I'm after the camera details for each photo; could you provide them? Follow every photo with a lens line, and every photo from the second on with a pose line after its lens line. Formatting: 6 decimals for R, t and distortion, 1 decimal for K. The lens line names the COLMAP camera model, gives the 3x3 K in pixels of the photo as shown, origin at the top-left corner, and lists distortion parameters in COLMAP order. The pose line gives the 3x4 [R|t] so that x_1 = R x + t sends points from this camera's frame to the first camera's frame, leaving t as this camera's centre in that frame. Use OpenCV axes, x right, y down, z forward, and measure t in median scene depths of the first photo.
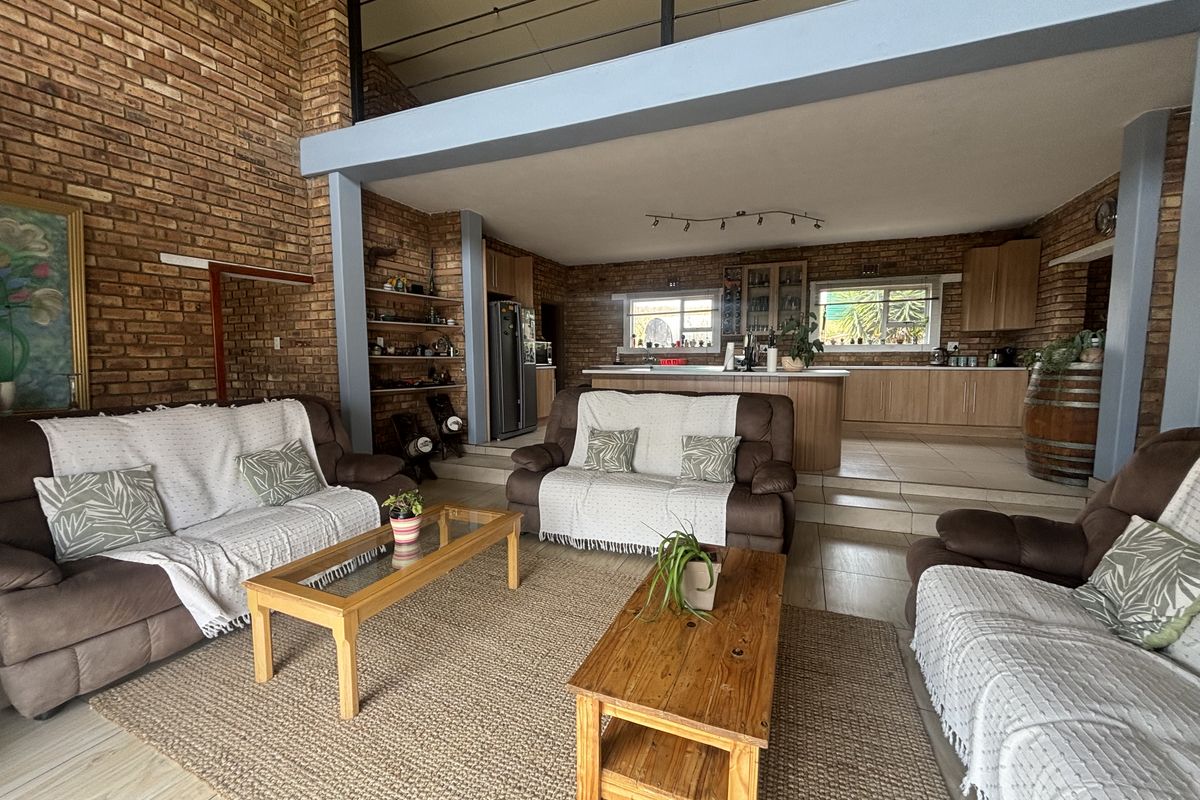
lens RADIAL K [[485.5, 0, 606.8], [0, 485.5, 397.1], [0, 0, 1]] dist [-0.000853, 0.000387]
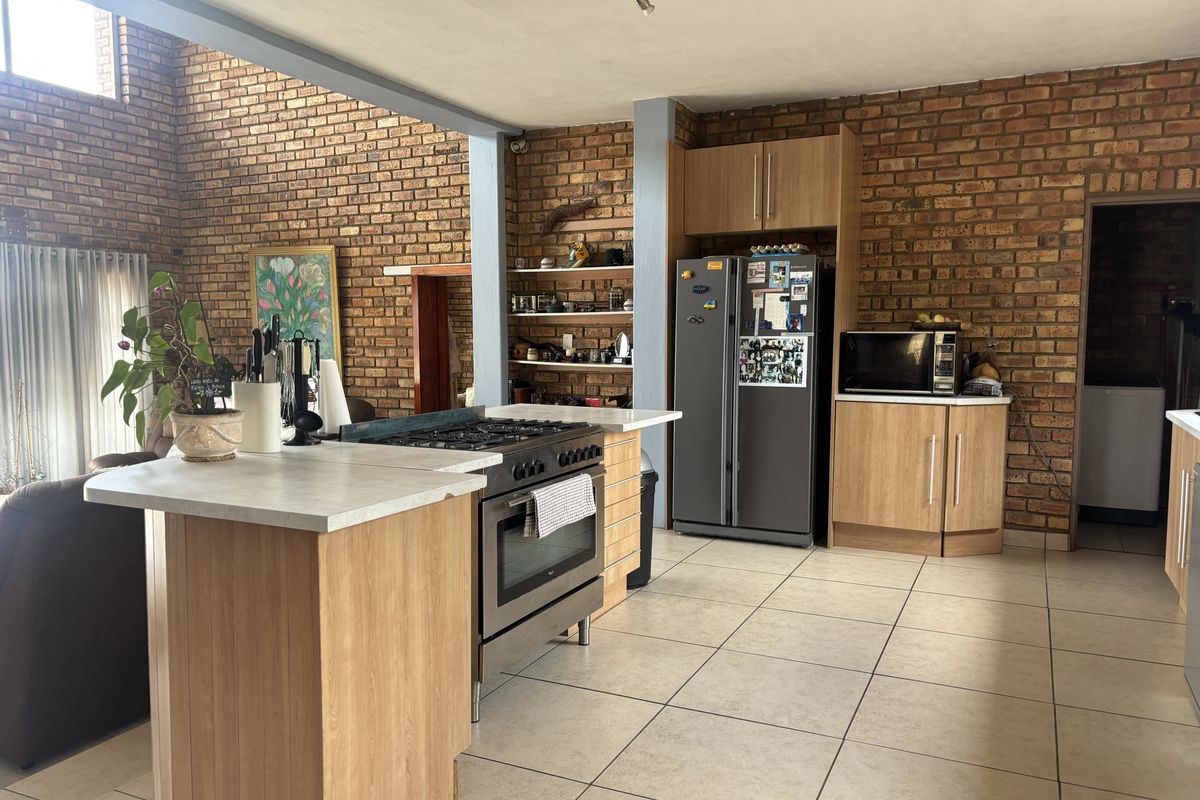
lens RADIAL K [[909.0, 0, 596.1], [0, 909.0, 406.5], [0, 0, 1]] dist [0.041200, -0.028531]
pose [[-0.054826, 0.088719, -0.994547, 1.165645], [-0.081245, 0.992346, 0.093001, -0.198639], [0.995185, 0.085901, -0.047198, 1.539879]]
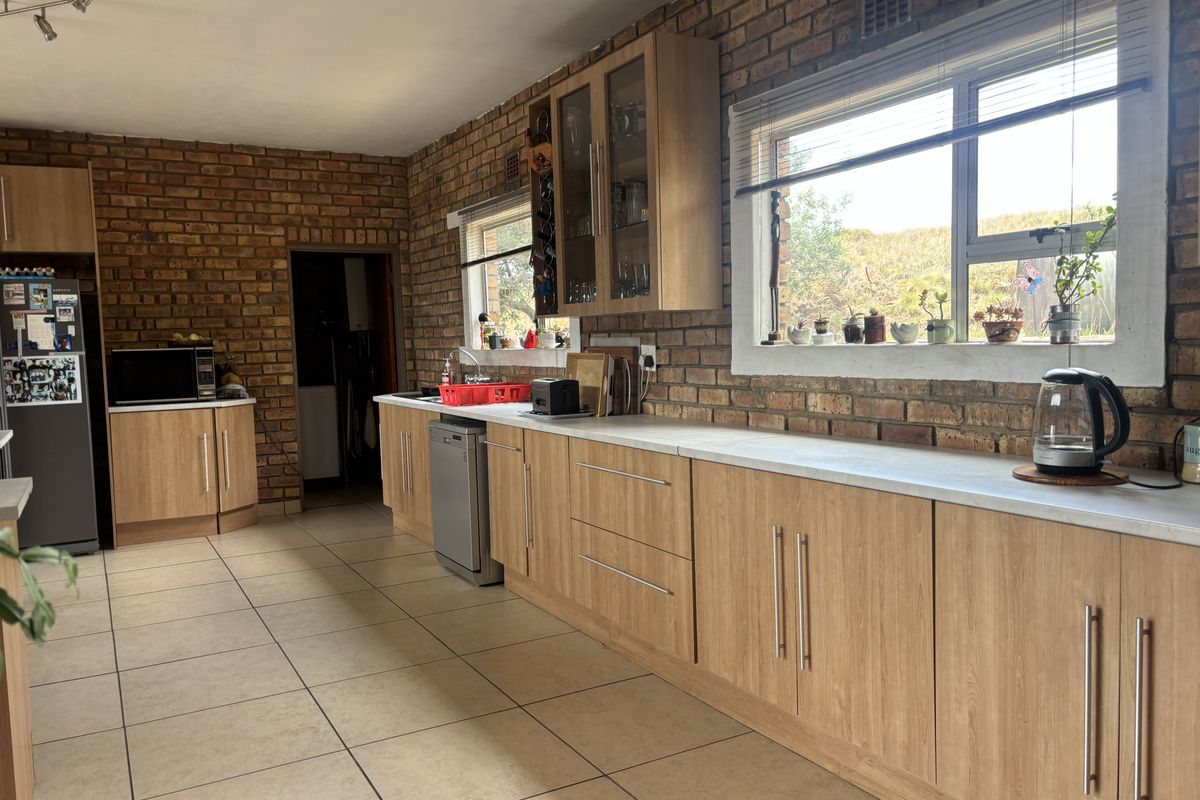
lens RADIAL K [[909.0, 0, 591.9], [0, 909.0, 401.3], [0, 0, 1]] dist [0.041200, -0.028531]
pose [[0.781908, 0.024966, -0.622894, 1.344233], [-0.024406, 0.999658, 0.009430, -0.160605], [0.622916, 0.007829, 0.782250, 1.131852]]
